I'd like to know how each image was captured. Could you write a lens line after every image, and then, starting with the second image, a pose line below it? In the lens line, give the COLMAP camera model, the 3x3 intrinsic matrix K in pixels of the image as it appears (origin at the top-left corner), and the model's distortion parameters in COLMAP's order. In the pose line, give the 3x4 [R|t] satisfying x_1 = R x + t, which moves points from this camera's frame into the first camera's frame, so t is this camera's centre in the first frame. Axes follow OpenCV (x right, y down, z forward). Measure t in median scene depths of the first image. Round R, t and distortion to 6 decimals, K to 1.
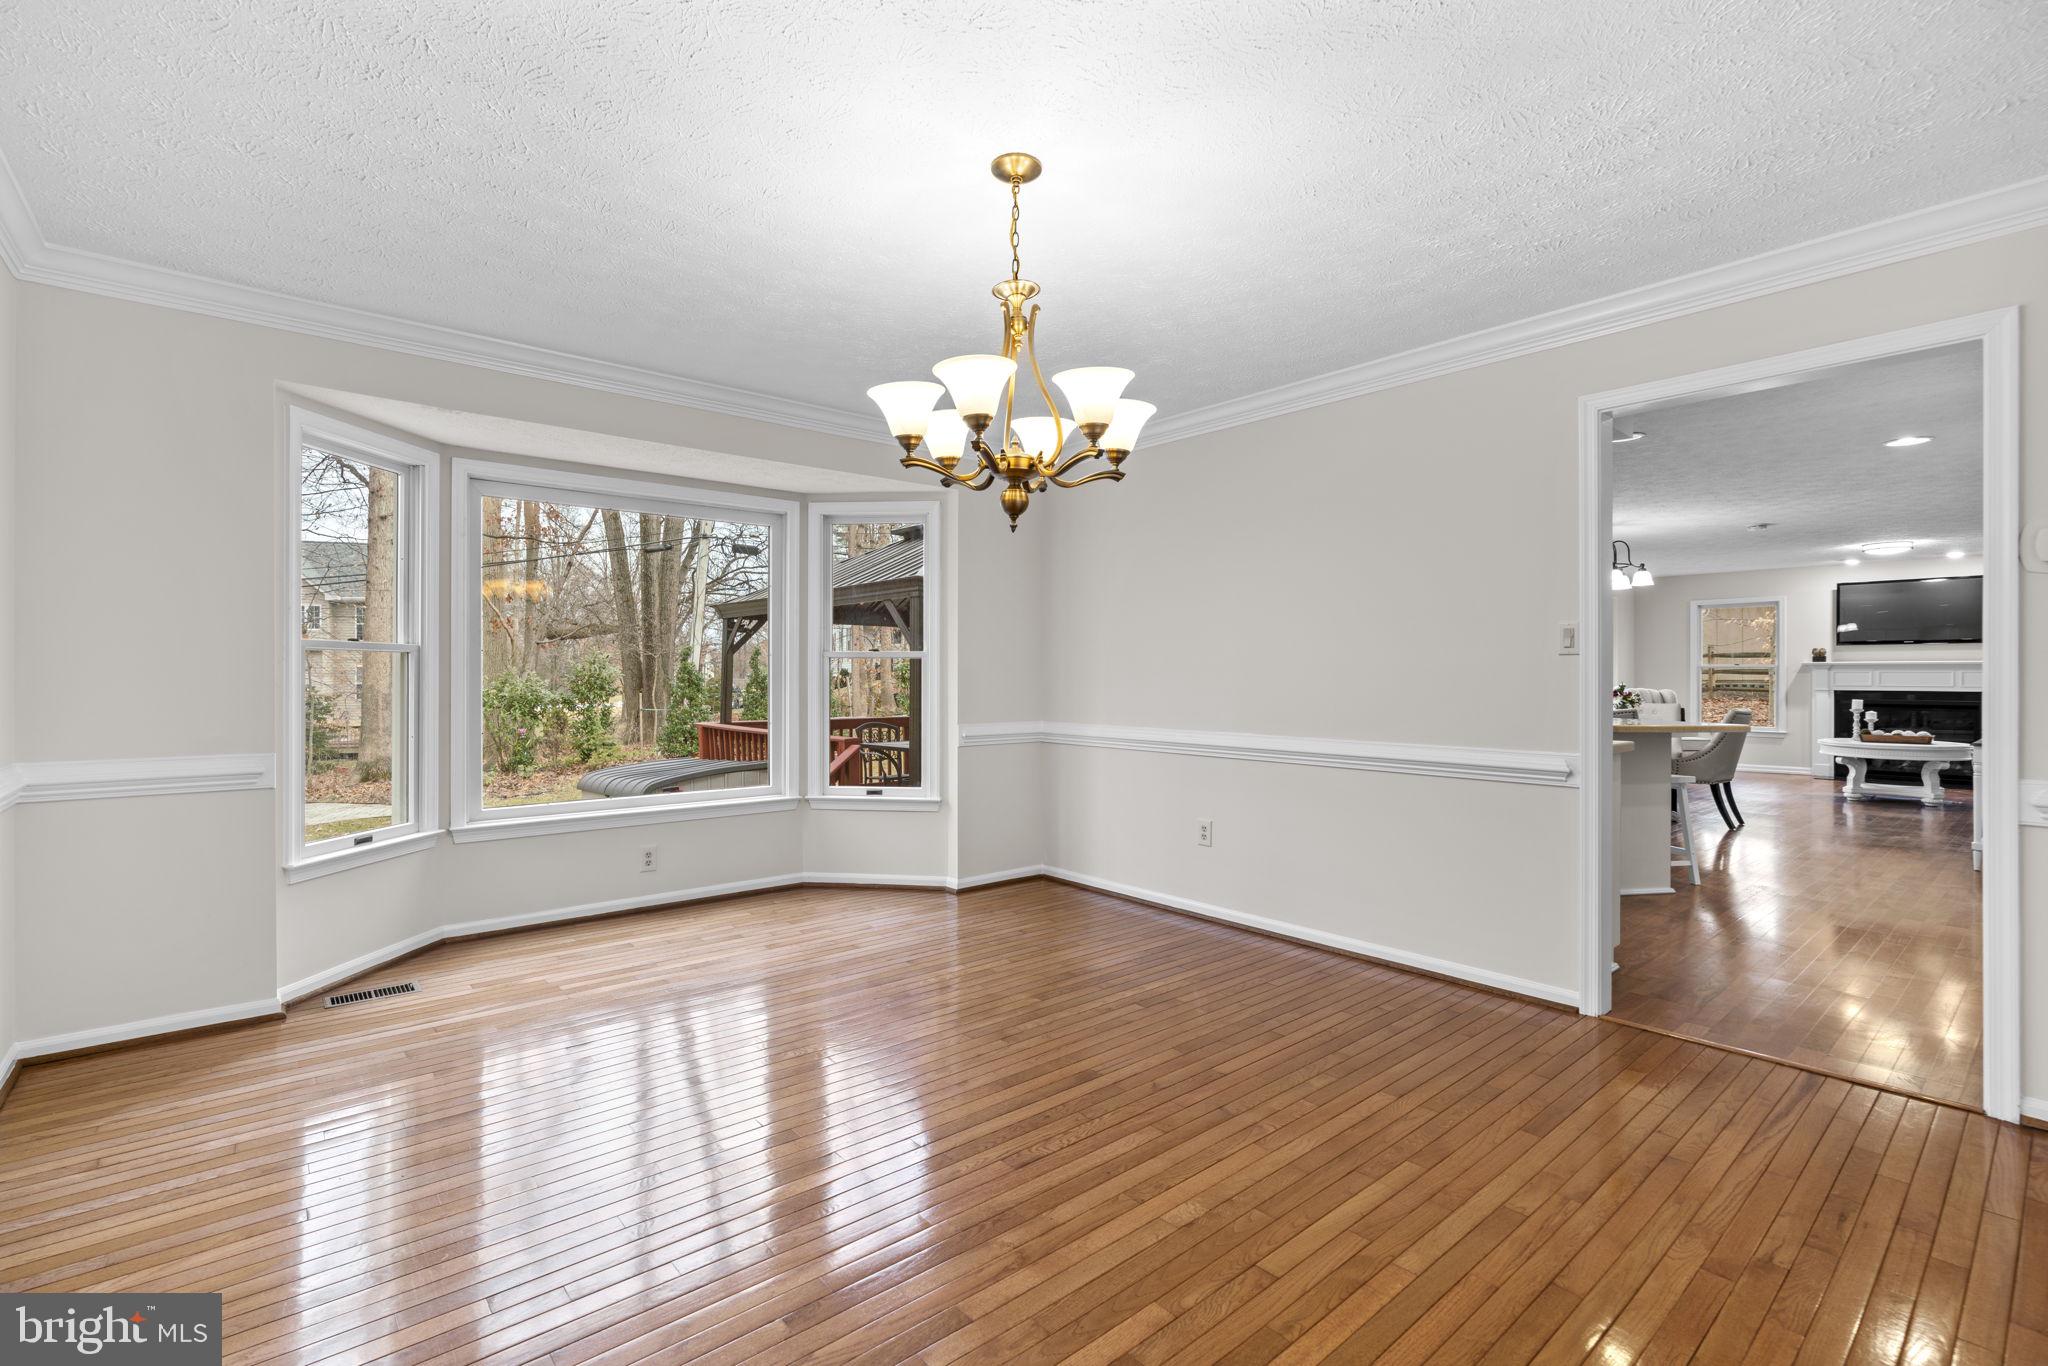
lens RADIAL K [[915.7, 0, 1018.5], [0, 915.7, 677.2], [0, 0, 1]] dist [0.000971, 0.000032]
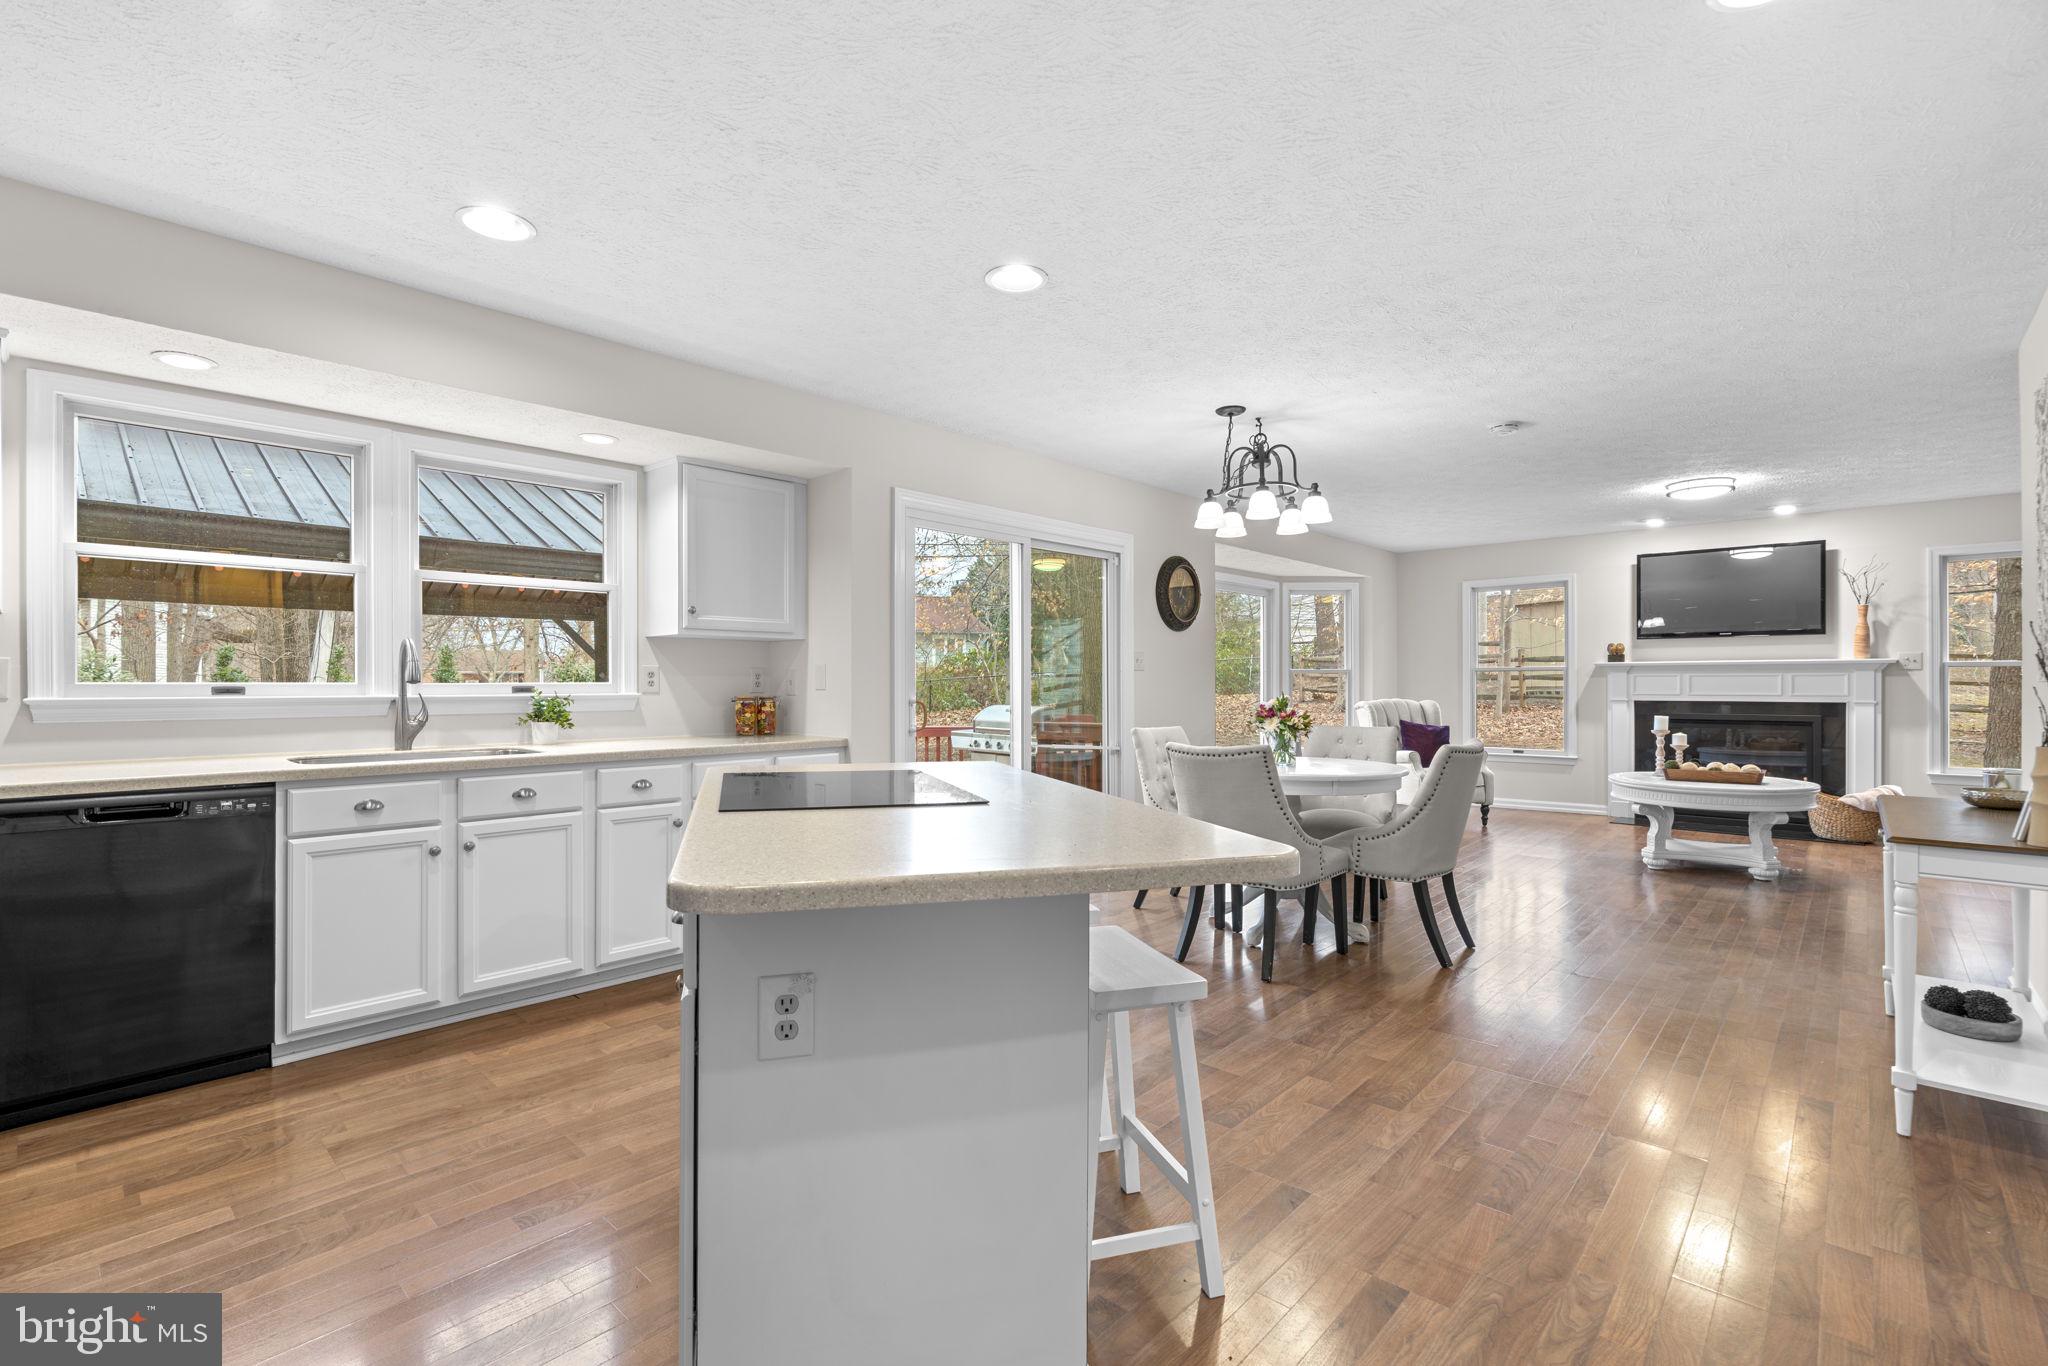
lens RADIAL K [[898.6, 0, 1024.0], [0, 898.6, 683.0], [0, 0, 1]] dist [-0.010549, -0.000065]
pose [[0.993201, -0.002485, 0.116387, 0.369143], [0.002666, 0.999995, -0.001394, -0.000191], [-0.116383, 0.001695, 0.993203, 0.396829]]
